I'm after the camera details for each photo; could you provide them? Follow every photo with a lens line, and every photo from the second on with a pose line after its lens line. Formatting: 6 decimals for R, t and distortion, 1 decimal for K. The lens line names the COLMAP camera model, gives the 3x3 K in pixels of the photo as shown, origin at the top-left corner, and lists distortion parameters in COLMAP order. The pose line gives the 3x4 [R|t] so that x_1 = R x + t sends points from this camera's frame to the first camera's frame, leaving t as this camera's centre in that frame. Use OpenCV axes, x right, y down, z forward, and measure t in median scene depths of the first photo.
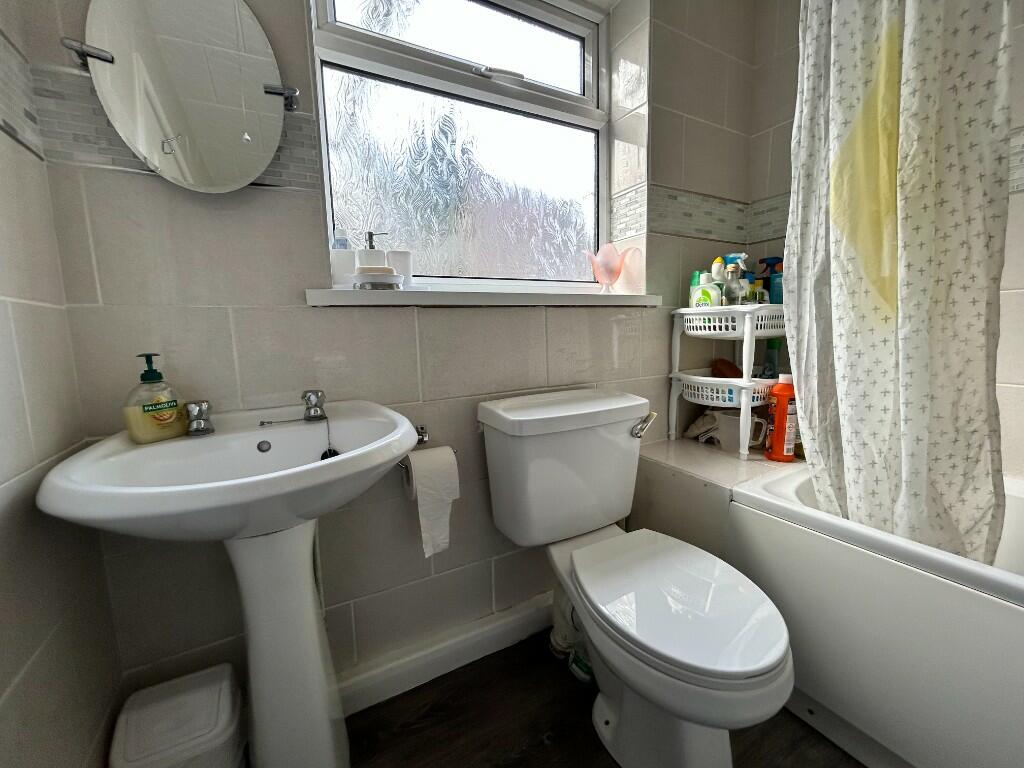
lens RADIAL K [[417.2, 0, 512.0], [0, 417.2, 384.0], [0, 0, 1]] dist [-0.000265, 0.000041]
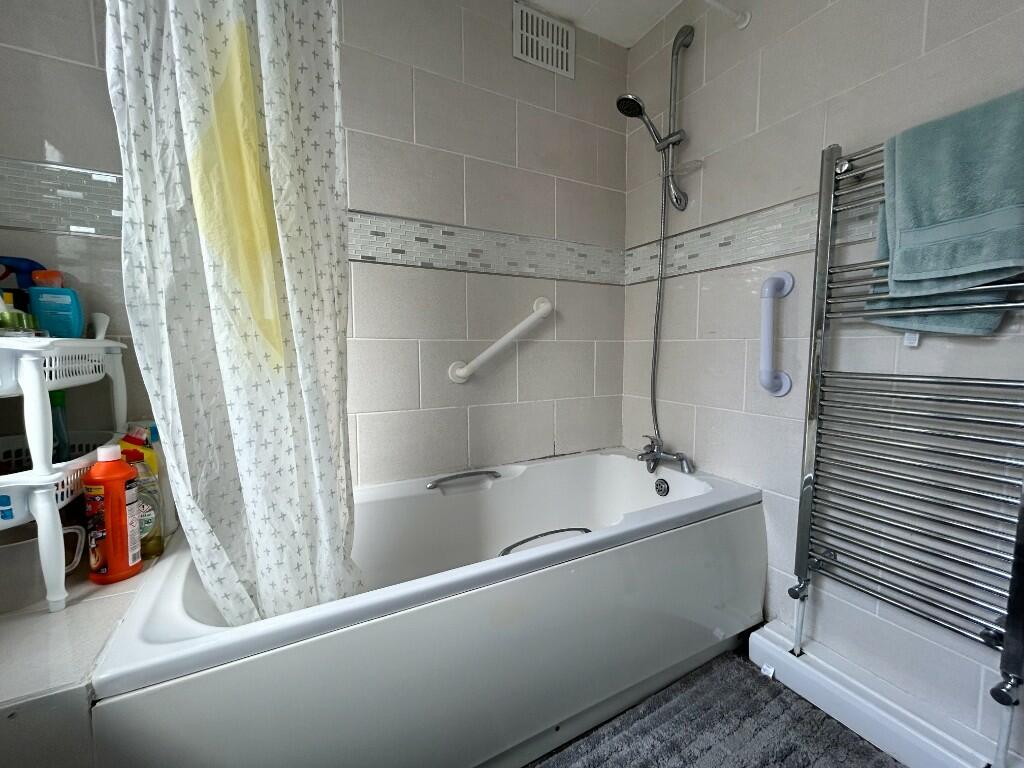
lens RADIAL K [[417.2, 0, 512.0], [0, 417.2, 384.0], [0, 0, 1]] dist [-0.000265, 0.000041]
pose [[0.011207, -0.065149, 0.997813, 0.027812], [0.125857, 0.990031, 0.063228, -0.112057], [-0.991985, 0.124873, 0.019295, 0.483642]]
